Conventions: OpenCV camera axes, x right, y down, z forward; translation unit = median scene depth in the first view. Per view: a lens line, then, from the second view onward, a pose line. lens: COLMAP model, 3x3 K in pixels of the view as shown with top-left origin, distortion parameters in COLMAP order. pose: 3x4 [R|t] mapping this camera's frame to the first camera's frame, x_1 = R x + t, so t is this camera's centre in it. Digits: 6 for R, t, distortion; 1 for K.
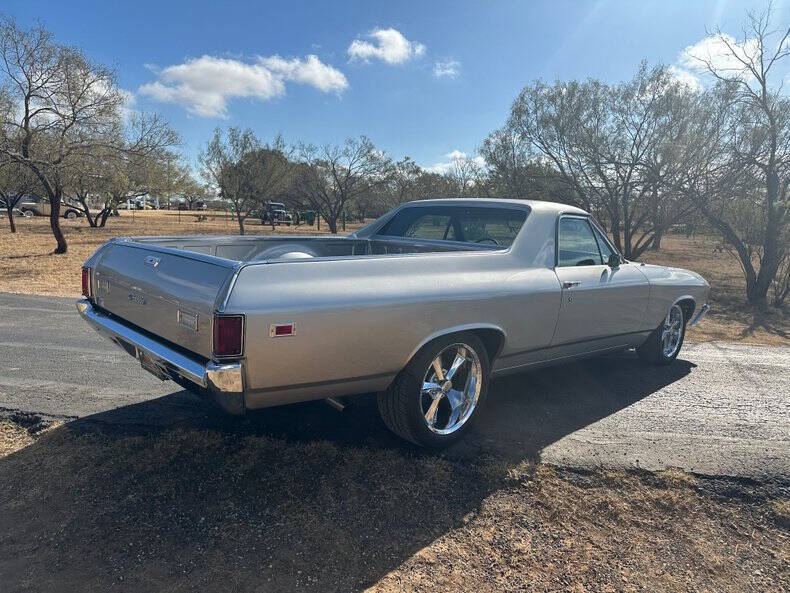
lens RADIAL K [[631.4, 0, 398.5], [0, 631.4, 299.1], [0, 0, 1]] dist [-0.039318, 0.035197]
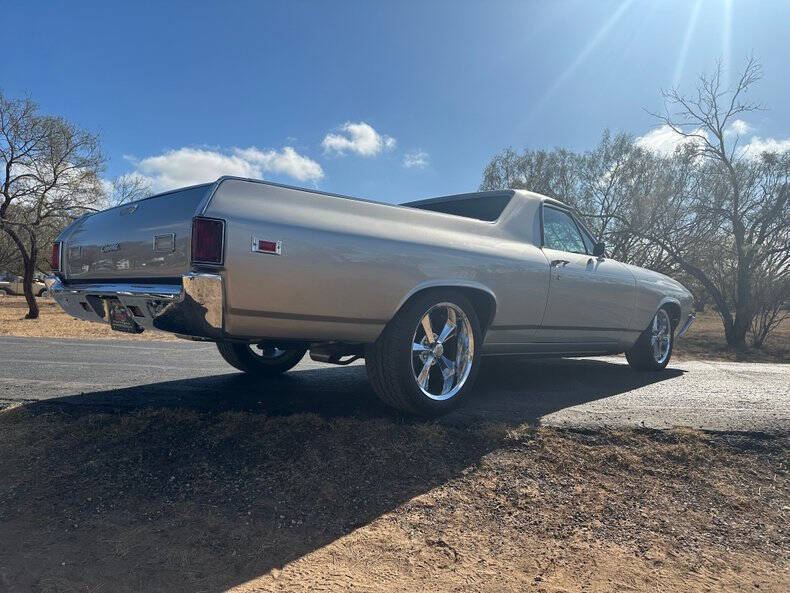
lens RADIAL K [[631.4, 0, 396.8], [0, 631.4, 295.3], [0, 0, 1]] dist [-0.039318, 0.035197]
pose [[0.999162, -0.016624, 0.037409, -0.018123], [0.022051, 0.988487, -0.149691, 0.194756], [-0.034490, 0.150390, 0.988025, 0.053640]]
